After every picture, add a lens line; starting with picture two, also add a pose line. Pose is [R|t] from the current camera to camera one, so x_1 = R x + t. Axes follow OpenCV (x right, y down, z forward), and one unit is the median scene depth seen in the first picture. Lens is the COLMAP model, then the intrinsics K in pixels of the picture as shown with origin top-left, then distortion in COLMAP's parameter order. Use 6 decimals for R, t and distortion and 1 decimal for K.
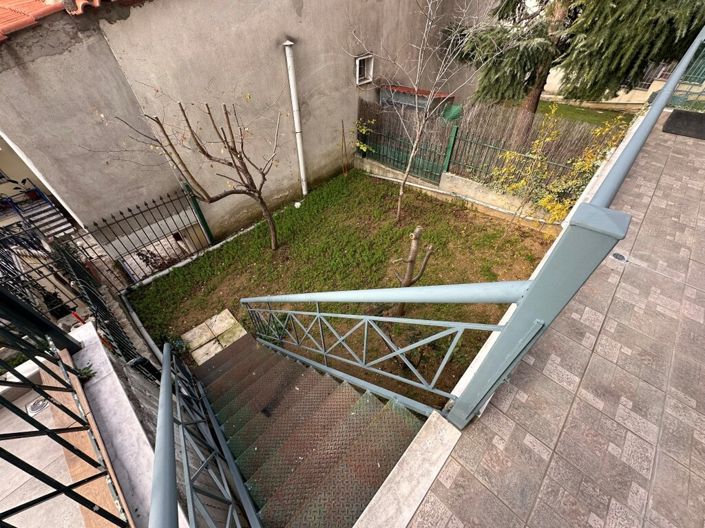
lens RADIAL K [[283.9, 0, 351.5], [0, 283.9, 265.0], [0, 0, 1]] dist [0.002878, 0.000920]
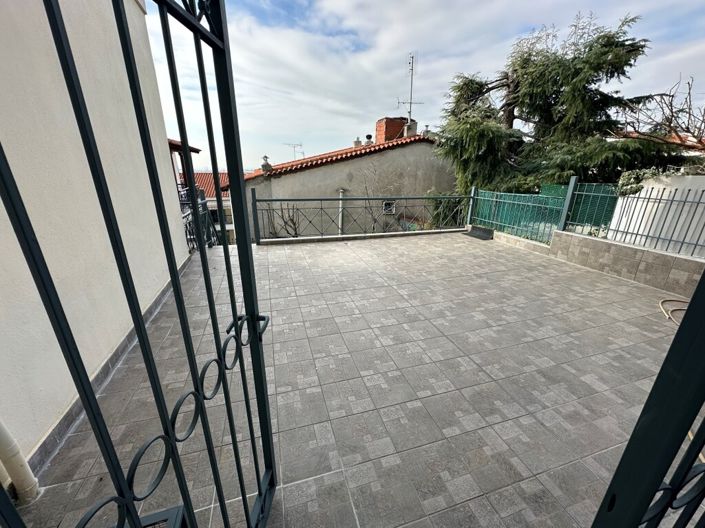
lens RADIAL K [[283.9, 0, 352.7], [0, 283.9, 266.7], [0, 0, 1]] dist [0.002878, 0.000920]
pose [[0.869584, 0.181201, -0.459336, 1.106654], [-0.367618, 0.858627, -0.357234, 0.563369], [0.329667, 0.479505, 0.813261, -0.569126]]
